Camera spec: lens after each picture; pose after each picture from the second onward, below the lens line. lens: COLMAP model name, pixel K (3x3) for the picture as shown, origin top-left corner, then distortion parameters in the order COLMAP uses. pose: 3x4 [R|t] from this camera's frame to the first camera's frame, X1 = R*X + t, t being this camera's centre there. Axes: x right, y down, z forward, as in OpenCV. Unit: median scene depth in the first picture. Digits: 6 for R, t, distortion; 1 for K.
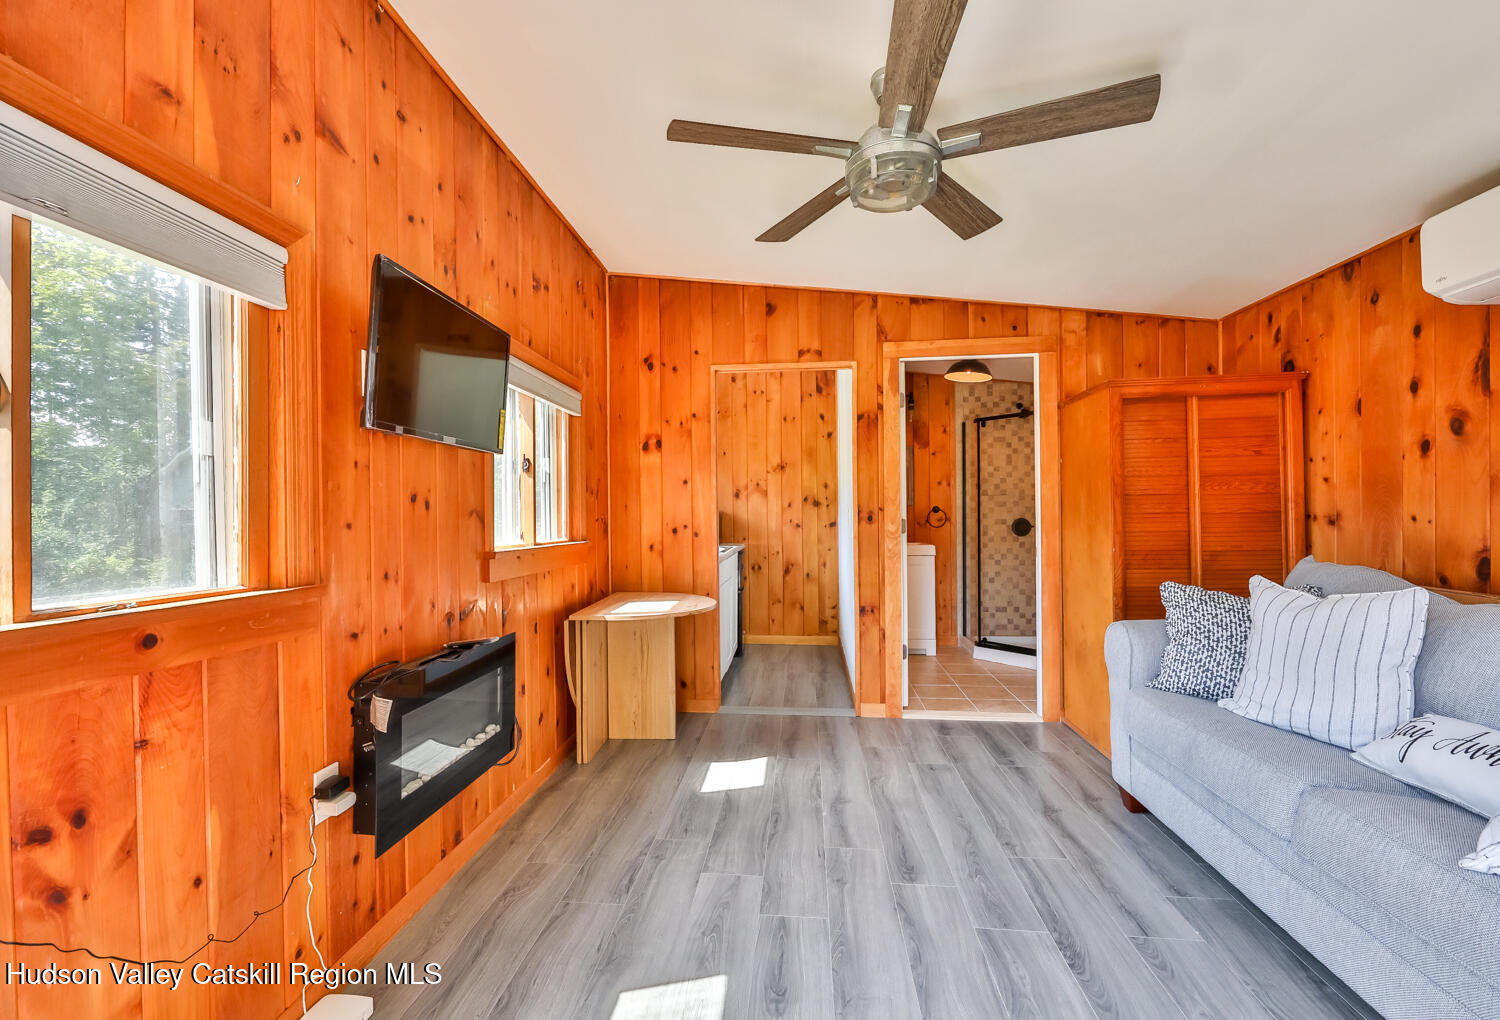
lens RADIAL K [[646.5, 0, 740.0], [0, 646.5, 515.9], [0, 0, 1]] dist [-0.002116, -0.003813]
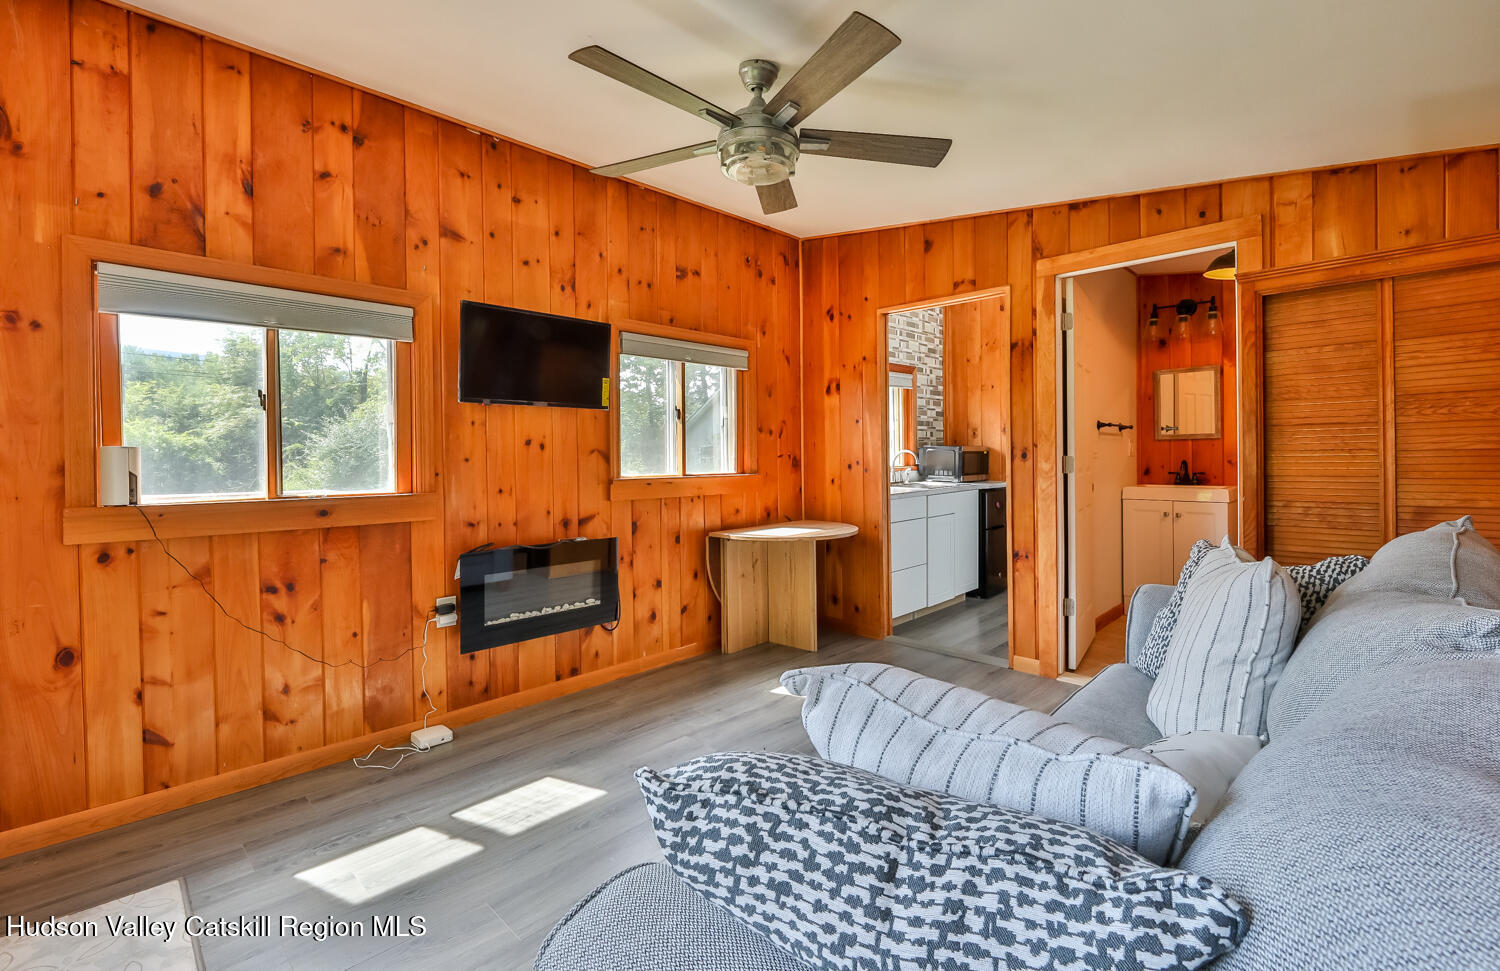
lens RADIAL K [[660.6, 0, 789.7], [0, 660.6, 458.2], [0, 0, 1]] dist [-0.009617, -0.000441]
pose [[0.801194, 0.006192, -0.598373, 0.617306], [0.001108, 0.999929, 0.011830, -0.004717], [0.598404, -0.010141, 0.801130, 0.066268]]
